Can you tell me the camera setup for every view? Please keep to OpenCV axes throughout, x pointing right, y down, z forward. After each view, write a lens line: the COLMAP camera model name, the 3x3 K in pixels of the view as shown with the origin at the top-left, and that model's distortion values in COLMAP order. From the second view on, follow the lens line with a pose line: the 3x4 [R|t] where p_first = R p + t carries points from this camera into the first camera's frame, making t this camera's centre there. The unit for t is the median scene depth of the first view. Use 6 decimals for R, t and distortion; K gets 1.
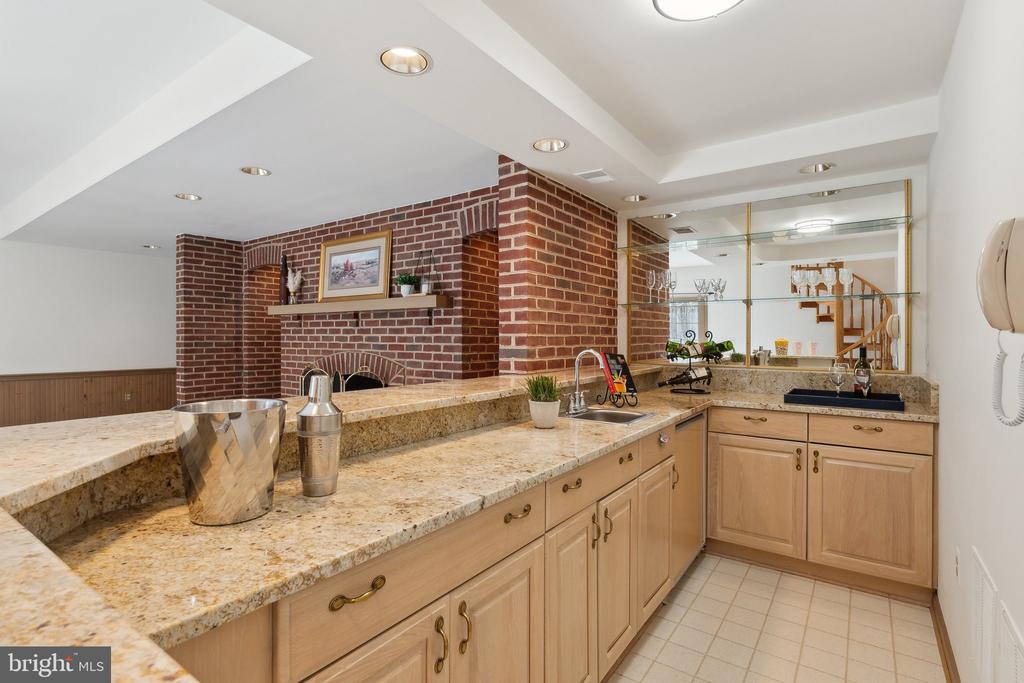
lens RADIAL K [[495.6, 0, 511.5], [0, 495.6, 336.6], [0, 0, 1]] dist [-0.019071, 0.000428]
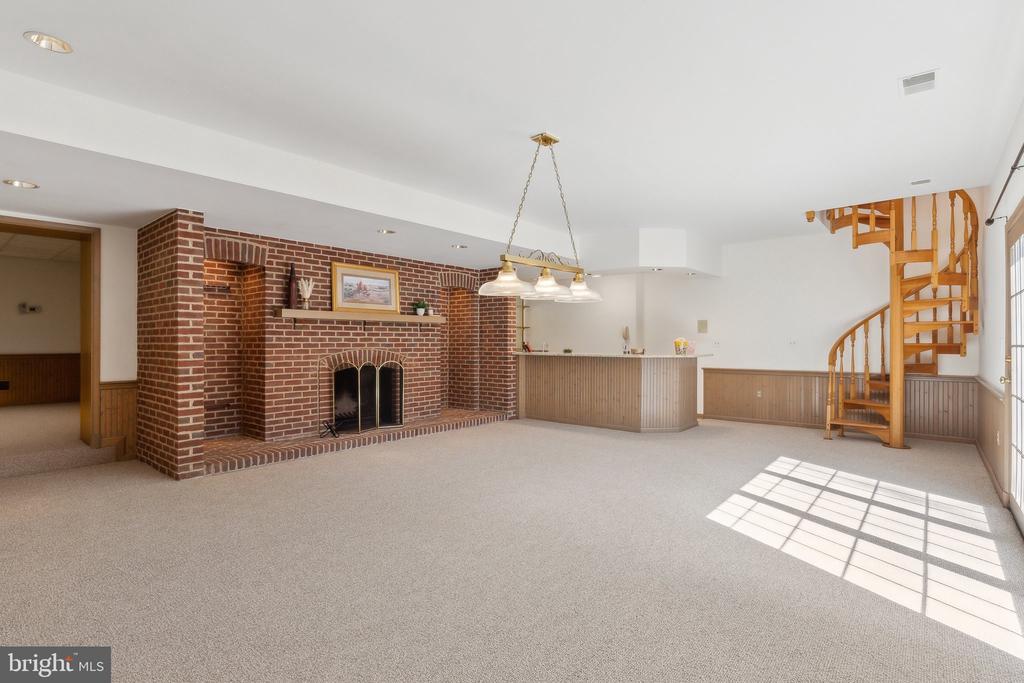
lens RADIAL K [[495.6, 0, 509.2], [0, 495.6, 343.9], [0, 0, 1]] dist [-0.019071, 0.000428]
pose [[0.080612, -0.007144, 0.996720, -1.801156], [-0.001885, 0.999971, 0.007320, 0.005088], [-0.996744, -0.002469, 0.080597, 0.525420]]
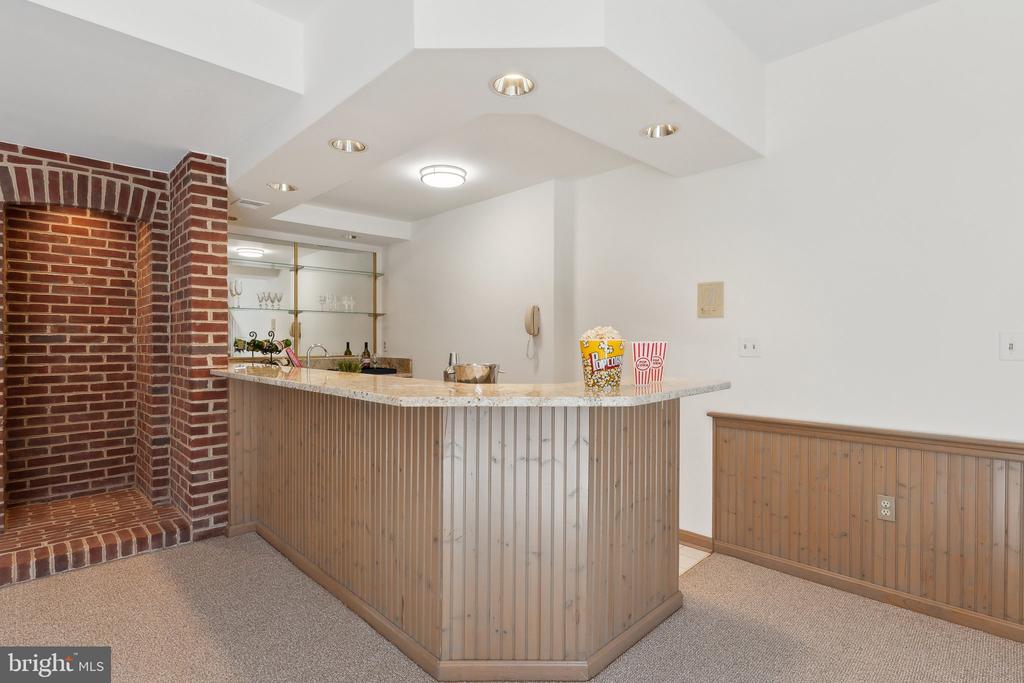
lens RADIAL K [[495.6, 0, 509.5], [0, 495.6, 342.5], [0, 0, 1]] dist [-0.019071, 0.000428]
pose [[0.175967, -0.003187, 0.984391, -0.619890], [-0.001092, 0.999994, 0.003433, 0.008248], [-0.984395, -0.001679, 0.175963, 0.107332]]
